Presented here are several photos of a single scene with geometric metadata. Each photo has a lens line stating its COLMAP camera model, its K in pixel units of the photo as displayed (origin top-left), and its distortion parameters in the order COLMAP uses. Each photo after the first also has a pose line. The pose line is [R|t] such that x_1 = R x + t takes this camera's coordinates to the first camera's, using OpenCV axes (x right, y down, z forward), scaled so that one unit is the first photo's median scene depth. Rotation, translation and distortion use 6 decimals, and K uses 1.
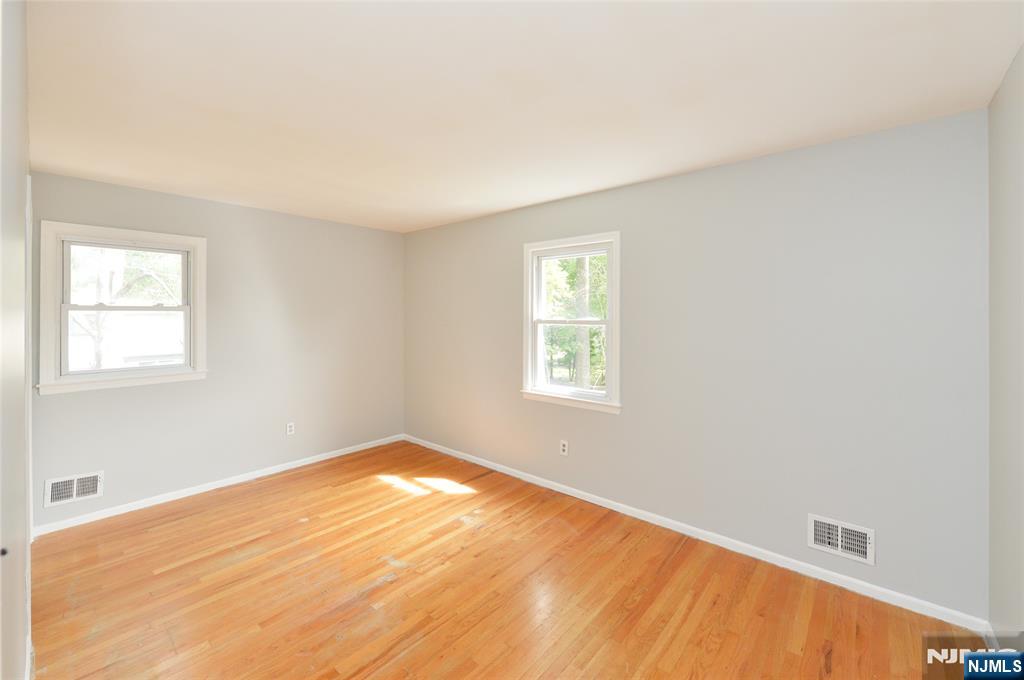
lens RADIAL K [[419.7, 0, 516.7], [0, 419.7, 315.9], [0, 0, 1]] dist [-0.007133, -0.000437]
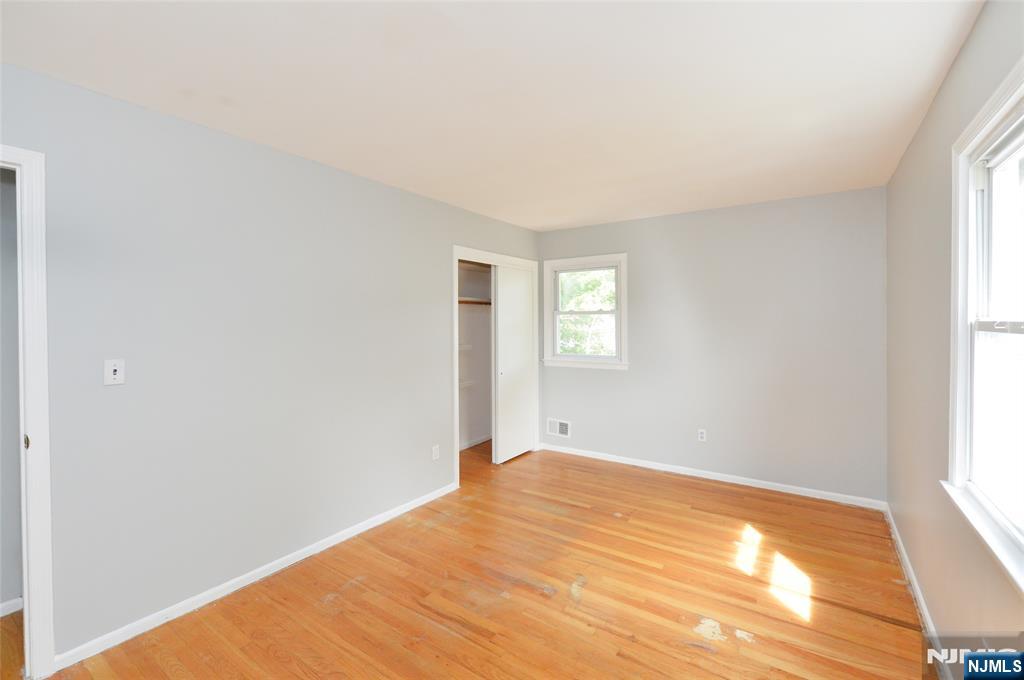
lens RADIAL K [[419.7, 0, 512.7], [0, 419.7, 329.5], [0, 0, 1]] dist [-0.007133, -0.000437]
pose [[0.129435, 0.020070, -0.991385, 0.457815], [0.000376, 0.999794, 0.020289, 0.010641], [0.991588, -0.002999, 0.129401, 0.593483]]
